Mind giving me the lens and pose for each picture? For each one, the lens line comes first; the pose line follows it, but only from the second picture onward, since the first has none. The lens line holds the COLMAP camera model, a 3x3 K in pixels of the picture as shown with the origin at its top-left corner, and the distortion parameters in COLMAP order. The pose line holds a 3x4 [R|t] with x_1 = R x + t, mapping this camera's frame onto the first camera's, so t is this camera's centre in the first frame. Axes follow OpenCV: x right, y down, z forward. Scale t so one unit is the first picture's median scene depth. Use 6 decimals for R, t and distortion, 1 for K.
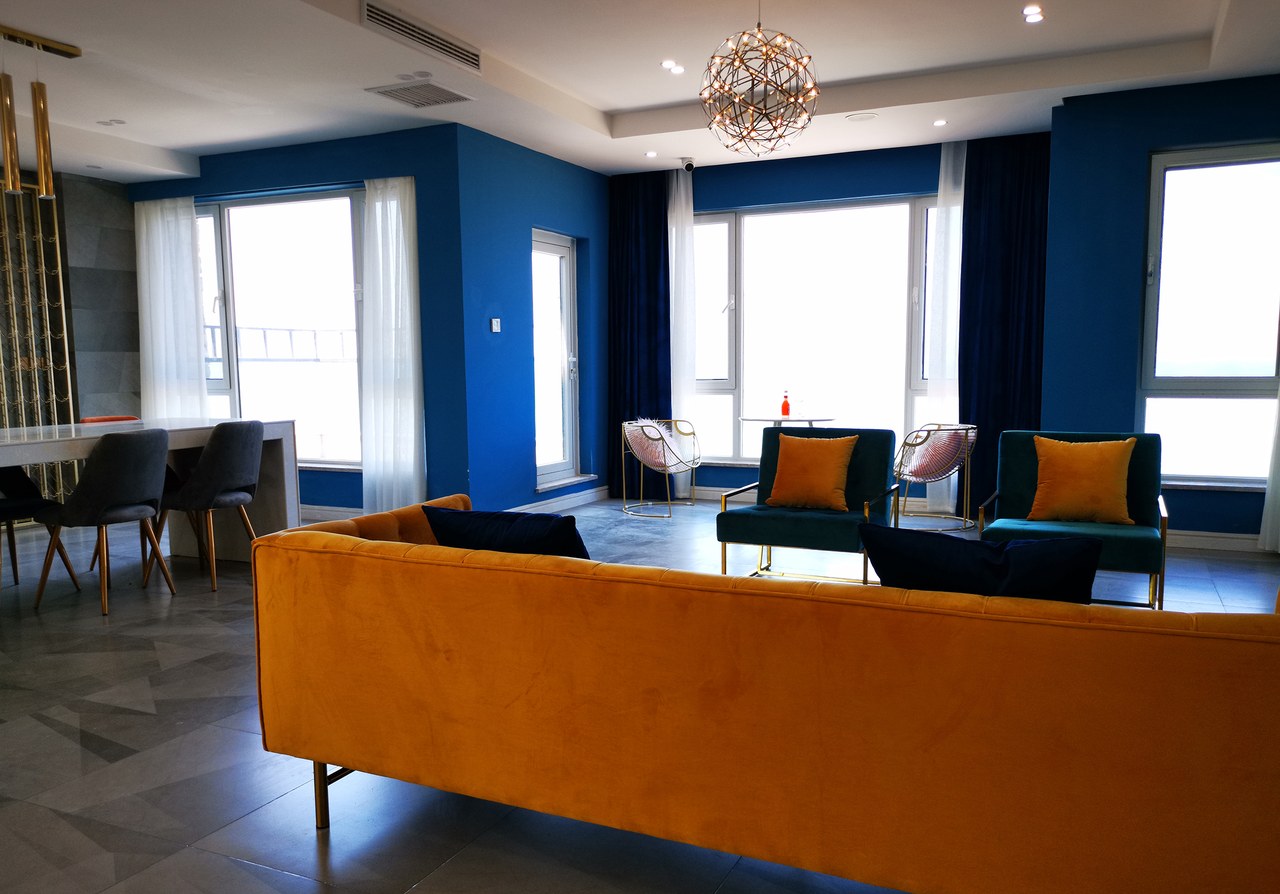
lens RADIAL K [[998.9, 0, 640.0], [0, 998.9, 447.0], [0, 0, 1]] dist [-0.000134, -0.000692]
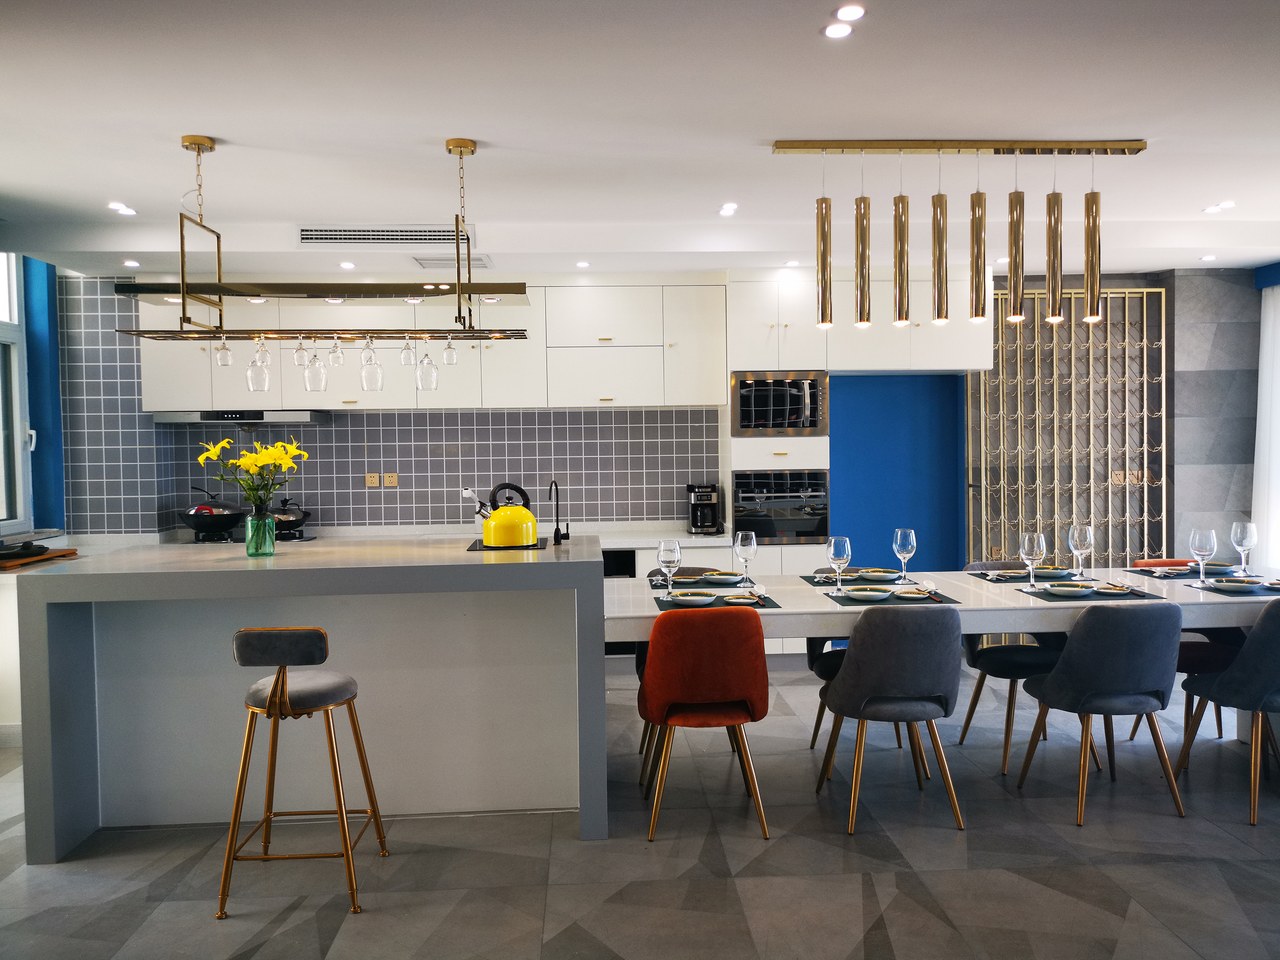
lens RADIAL K [[1004.5, 0, 640.0], [0, 1004.5, 480.0], [0, 0, 1]] dist [0.038979, 0.001141]
pose [[0.490775, 0.026471, -0.870884, -0.000568], [-0.066184, 0.997783, -0.006969, -0.043982], [0.868769, 0.061059, 0.491439, 0.127348]]
